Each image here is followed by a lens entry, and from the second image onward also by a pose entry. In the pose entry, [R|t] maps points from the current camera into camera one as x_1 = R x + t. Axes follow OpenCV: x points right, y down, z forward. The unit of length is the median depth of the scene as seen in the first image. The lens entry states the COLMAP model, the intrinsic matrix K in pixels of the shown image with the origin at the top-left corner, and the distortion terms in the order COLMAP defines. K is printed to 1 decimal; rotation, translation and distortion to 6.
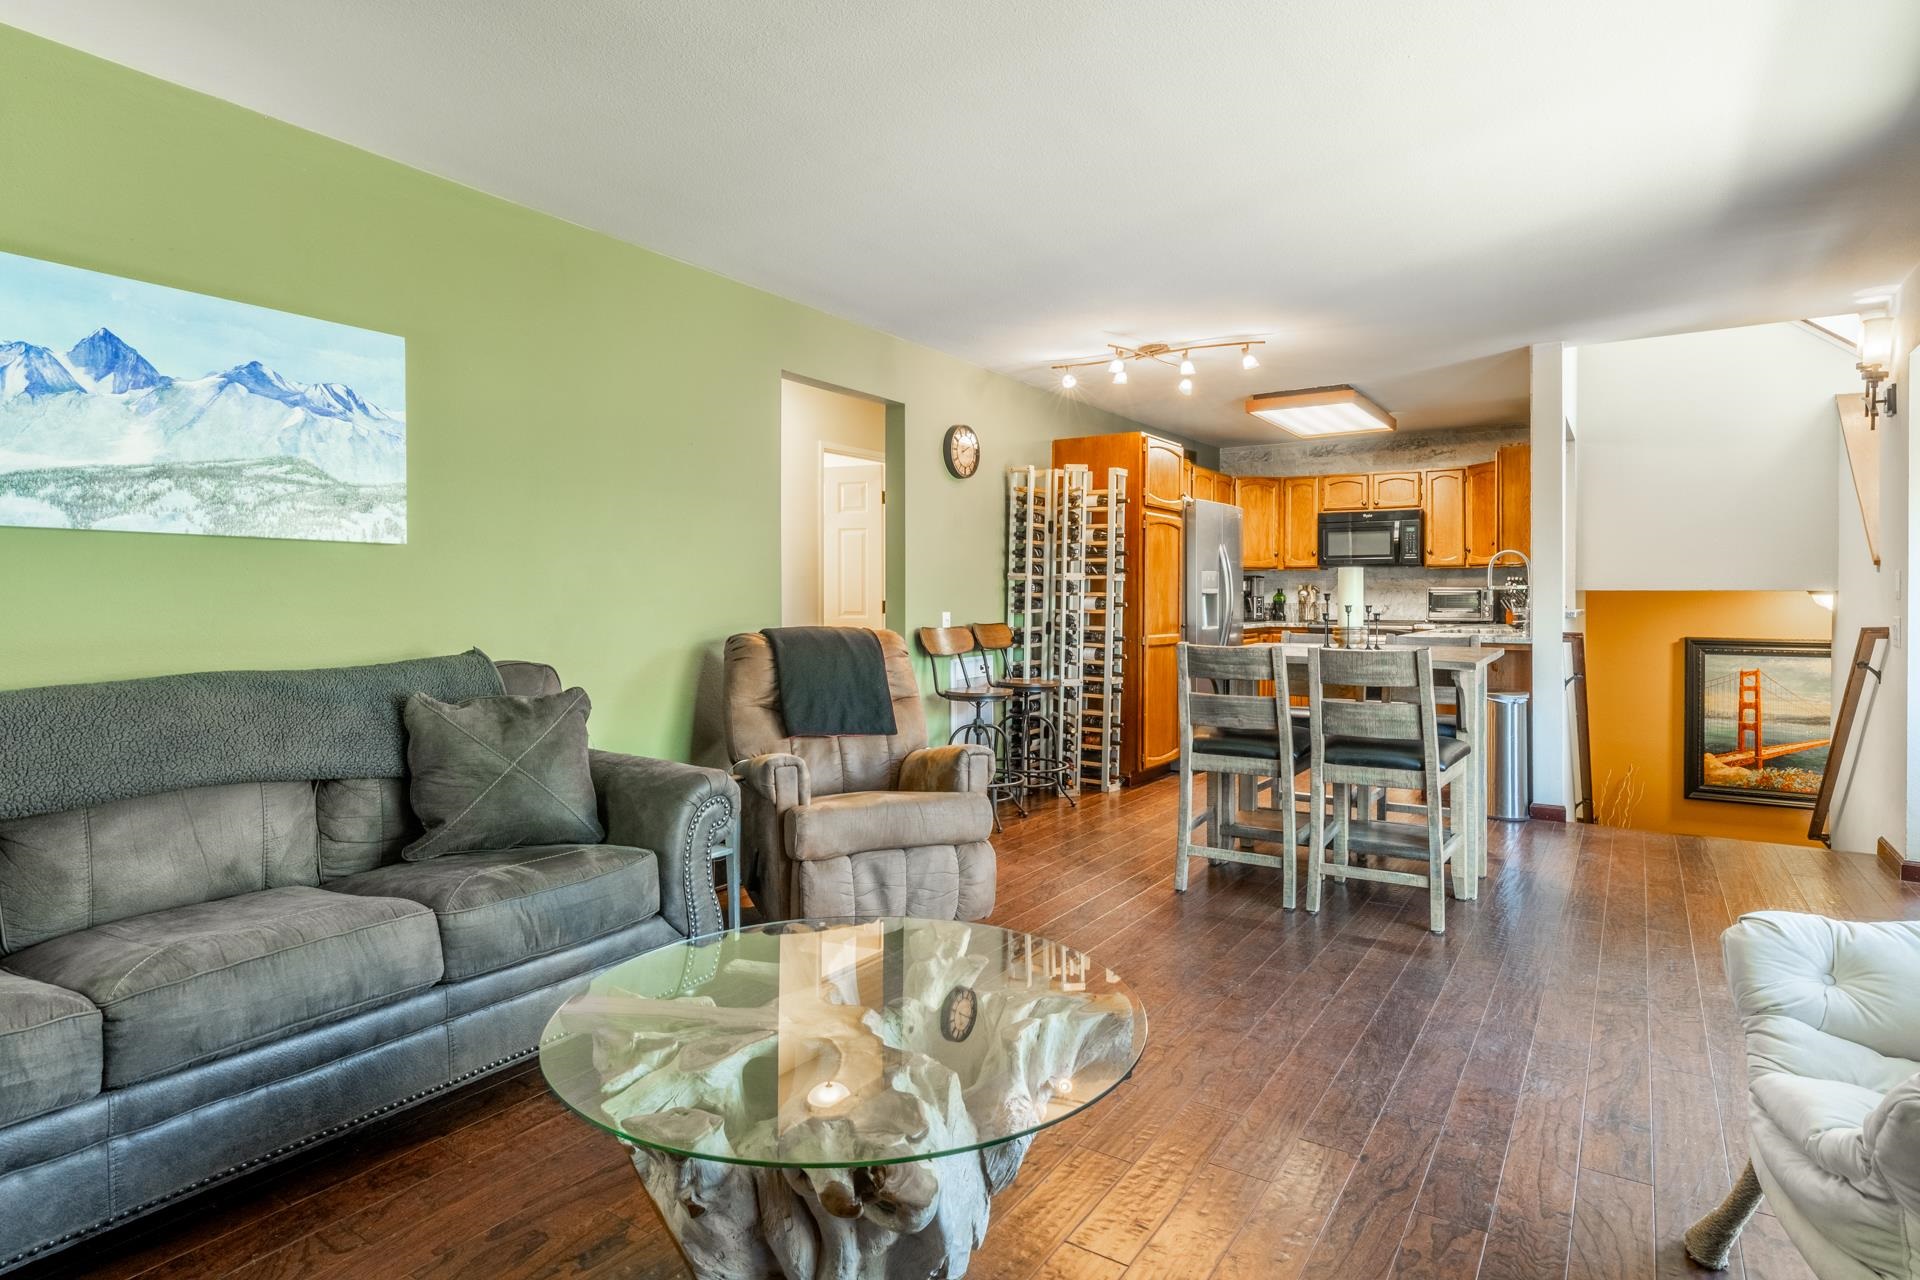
lens RADIAL K [[1026.1, 0, 962.4], [0, 1026.1, 608.4], [0, 0, 1]] dist [-0.000235, -0.000319]
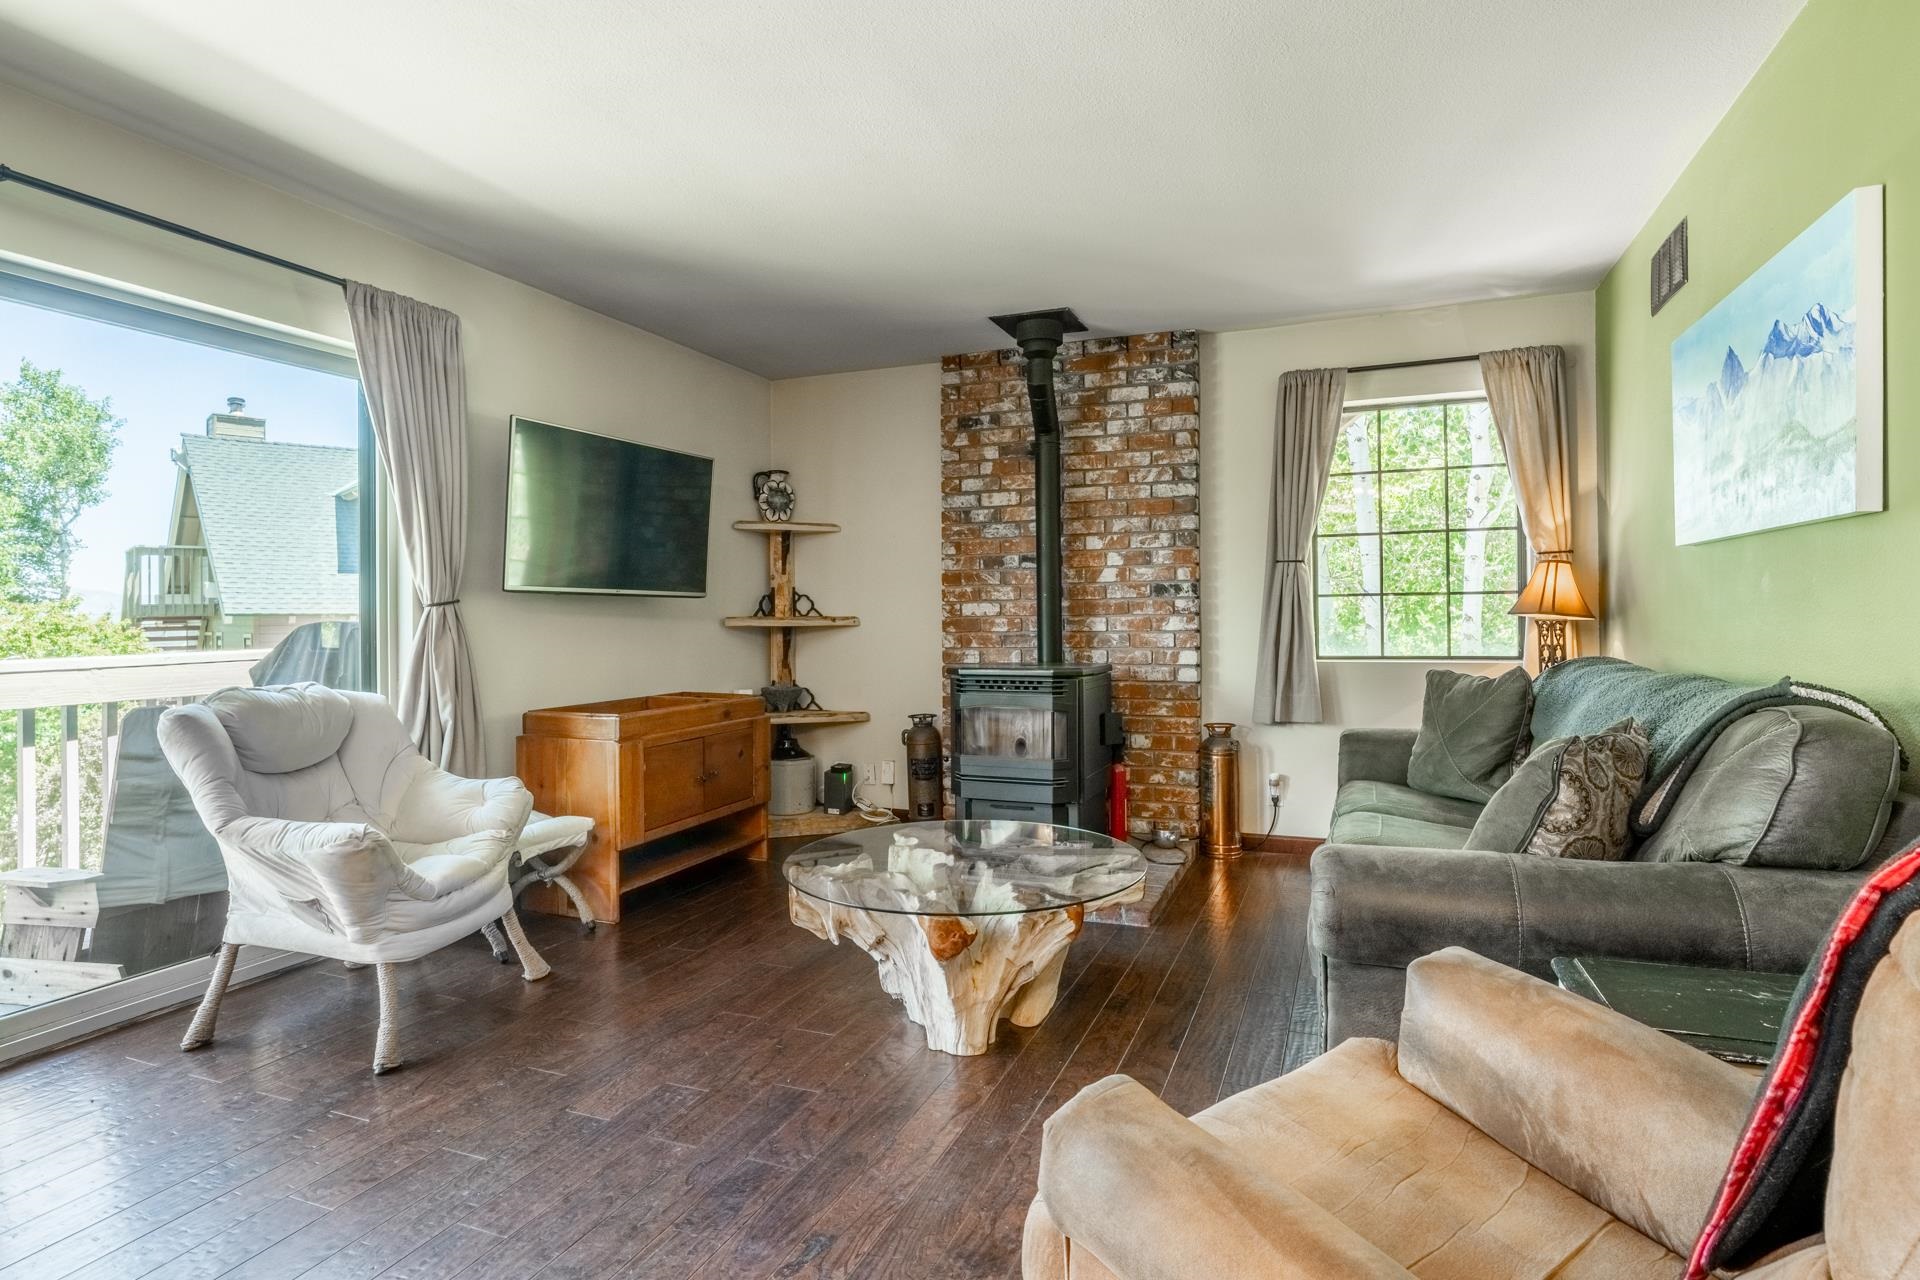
lens RADIAL K [[1011.7, 0, 960.8], [0, 1011.7, 610.8], [0, 0, 1]] dist [-0.002569, -0.000985]
pose [[-0.978469, 0.007127, -0.206272, 0.064284], [0.005262, 0.999940, 0.009590, -0.005029], [0.206328, 0.008298, -0.978448, 0.734416]]
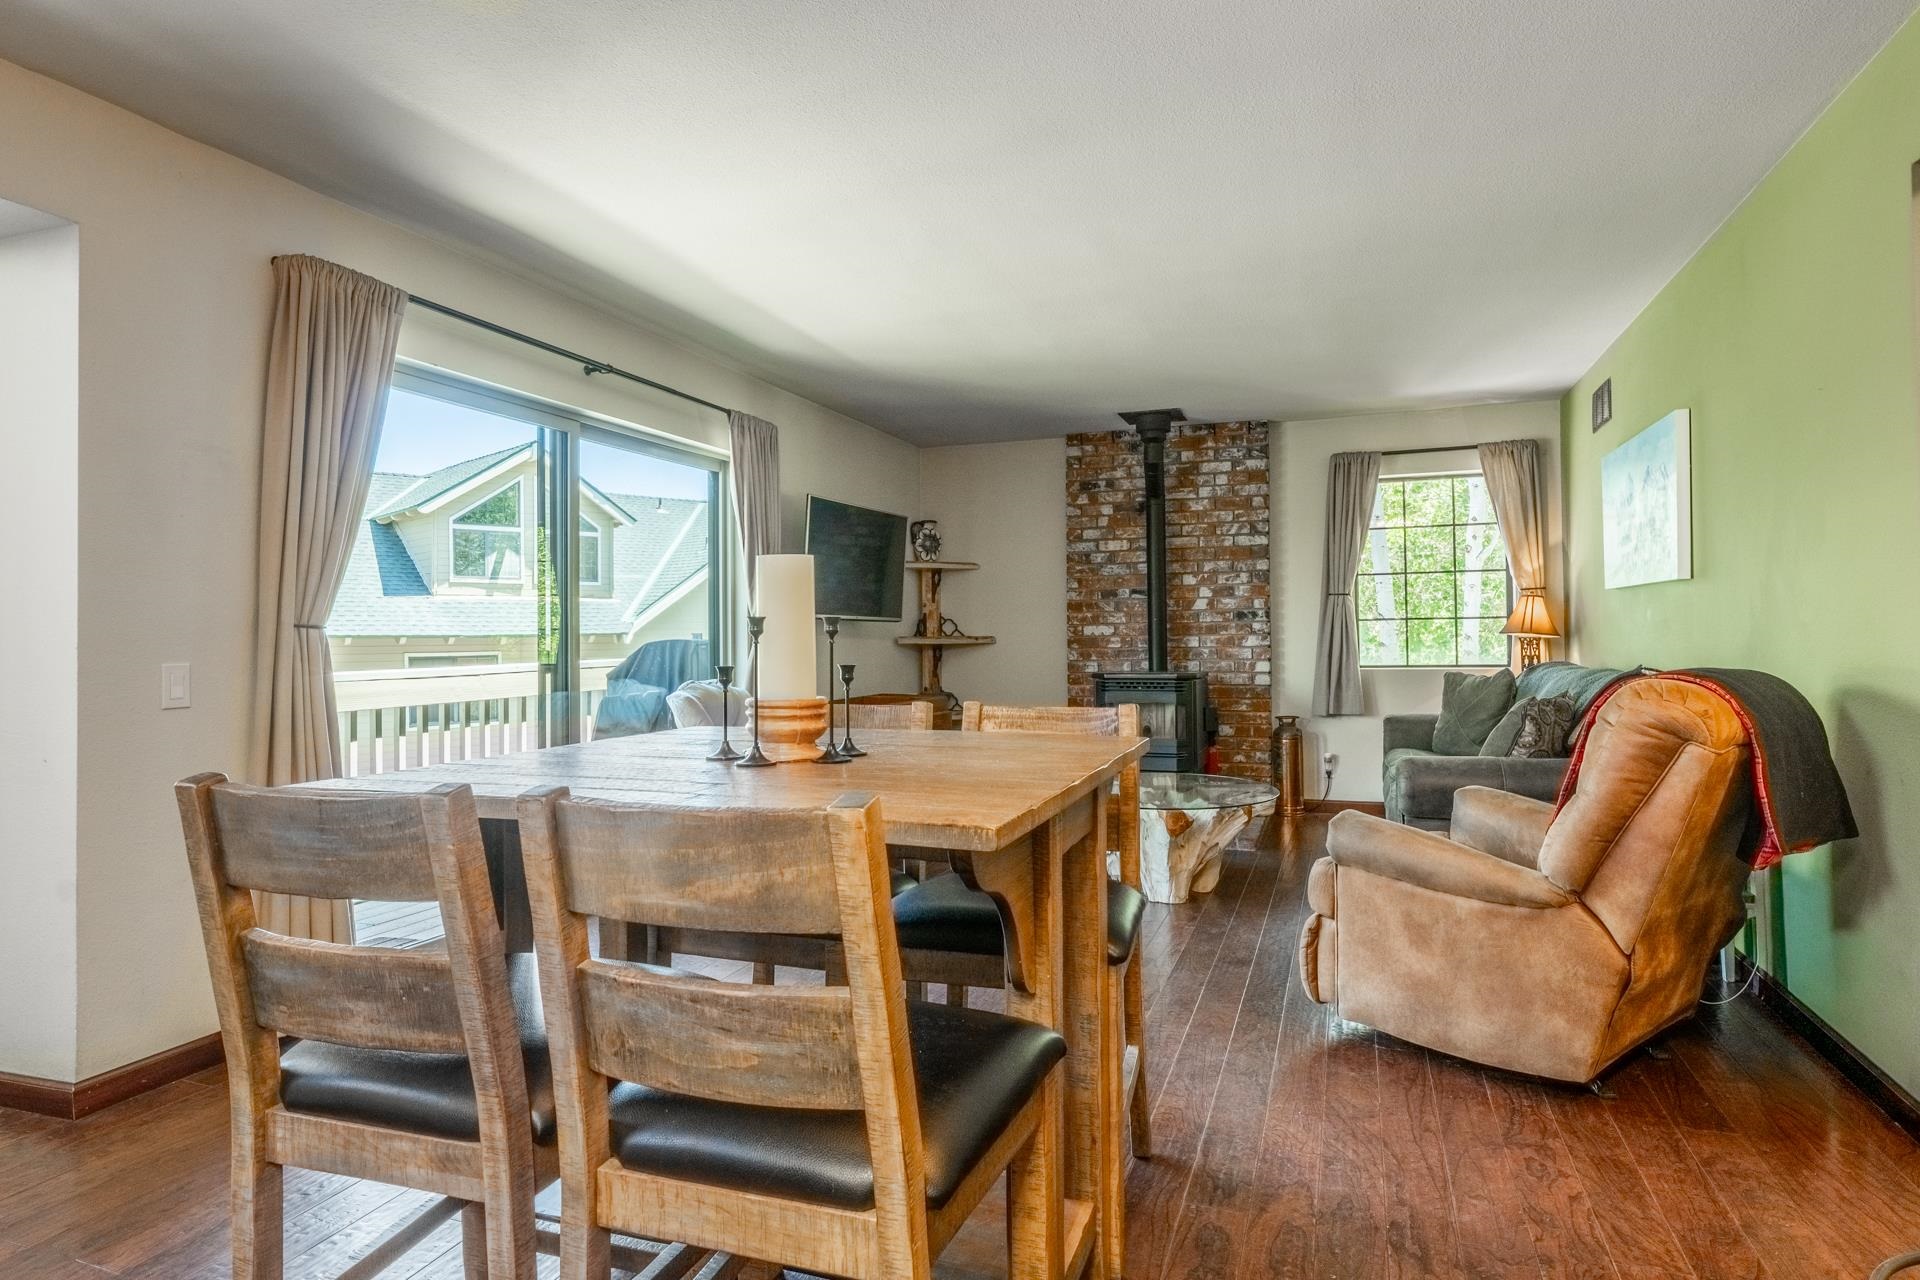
lens RADIAL K [[1074.2, 0, 961.2], [0, 1074.2, 618.0], [0, 0, 1]] dist [-0.002747, -0.000272]
pose [[-0.971955, 0.005421, -0.235106, 0.285668], [0.006317, 0.999975, -0.003061, -0.008763], [0.235084, -0.004460, -0.971965, 0.998133]]
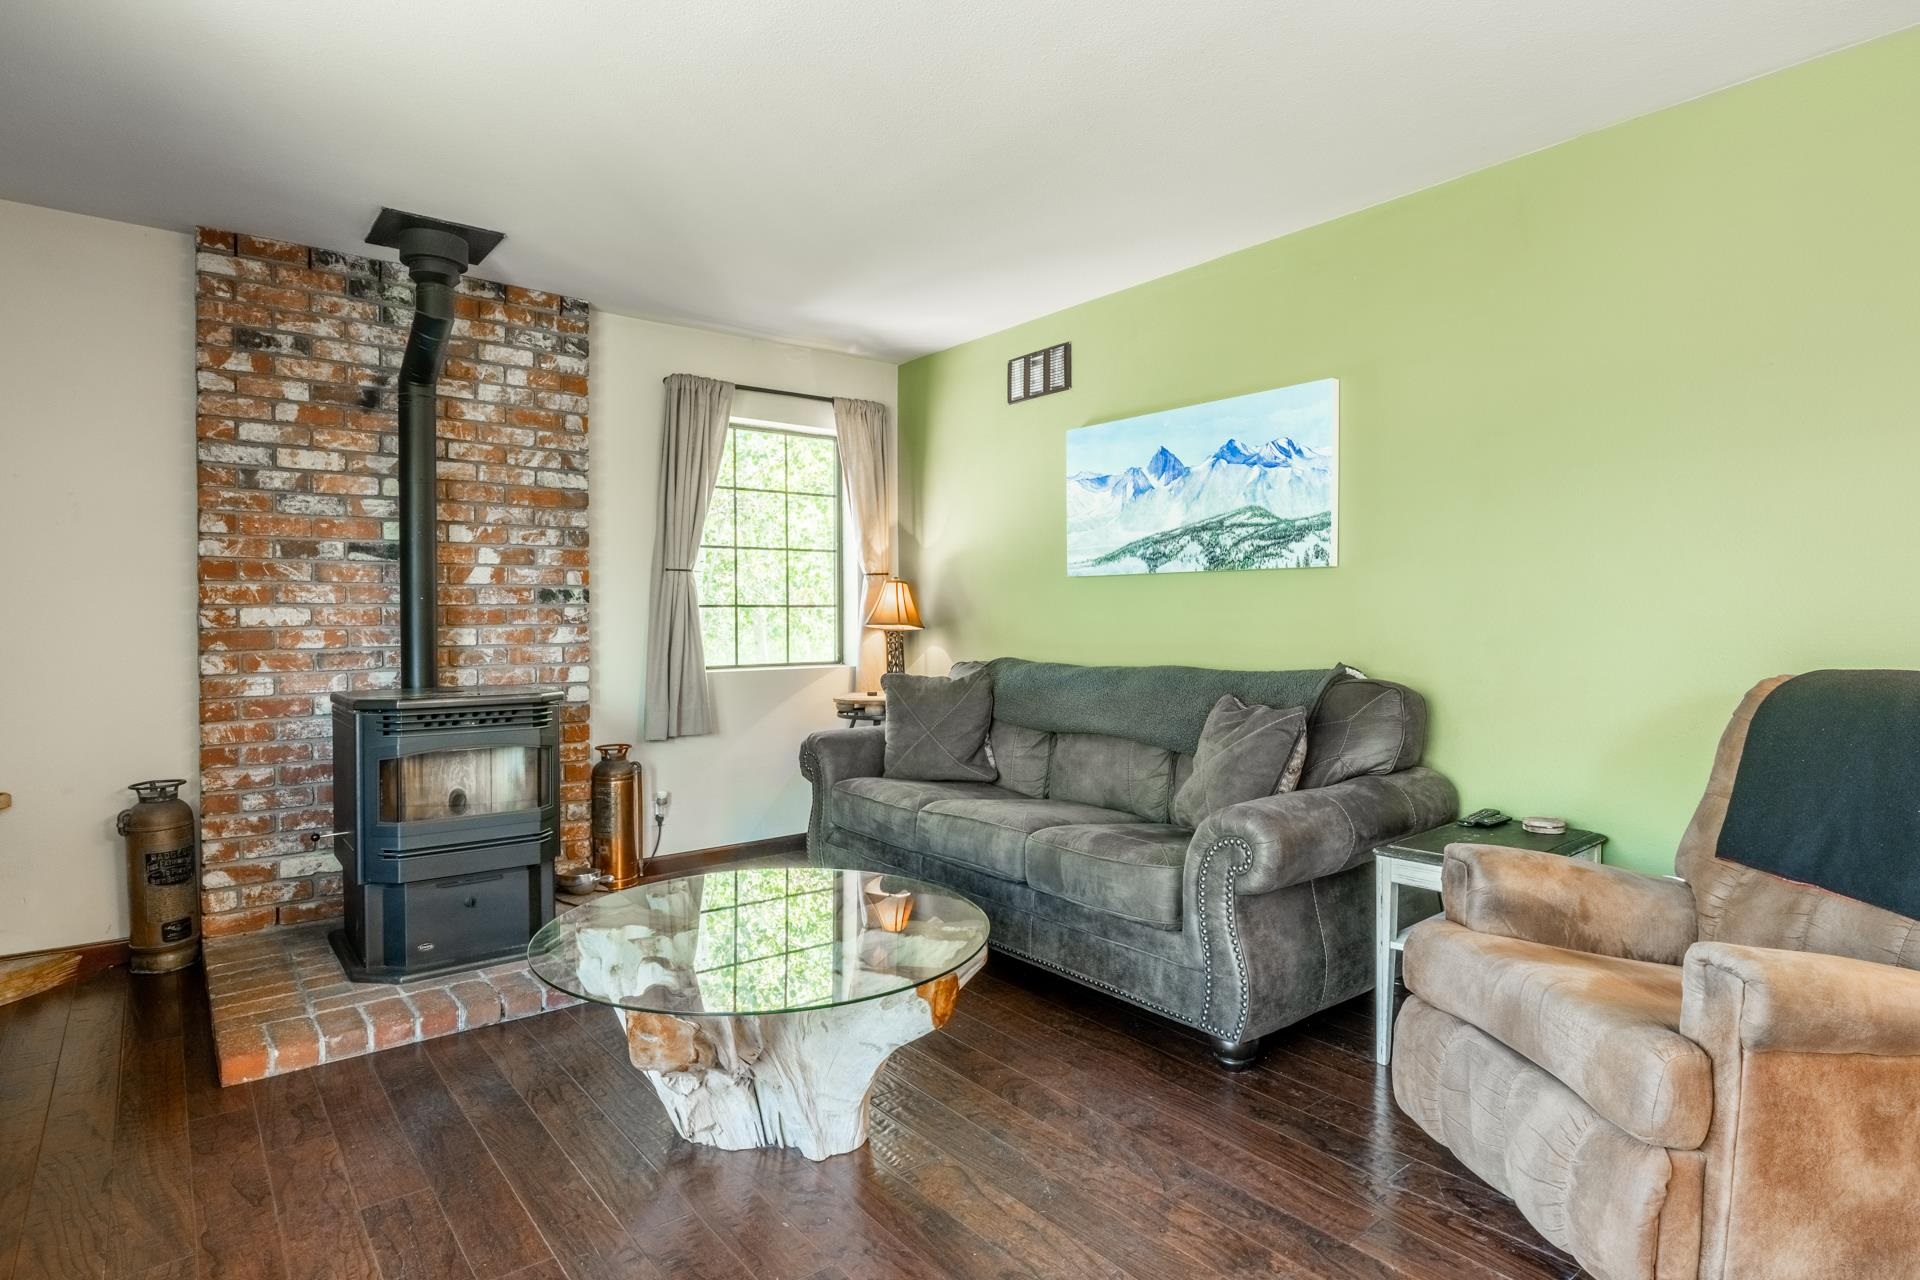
lens RADIAL K [[1012.7, 0, 963.1], [0, 1012.7, 629.8], [0, 0, 1]] dist [-0.001575, -0.000343]
pose [[-0.304944, 0.010877, -0.952308, 0.299670], [-0.010066, 0.999842, 0.014643, -0.003072], [0.952317, 0.014051, -0.304787, 0.468765]]
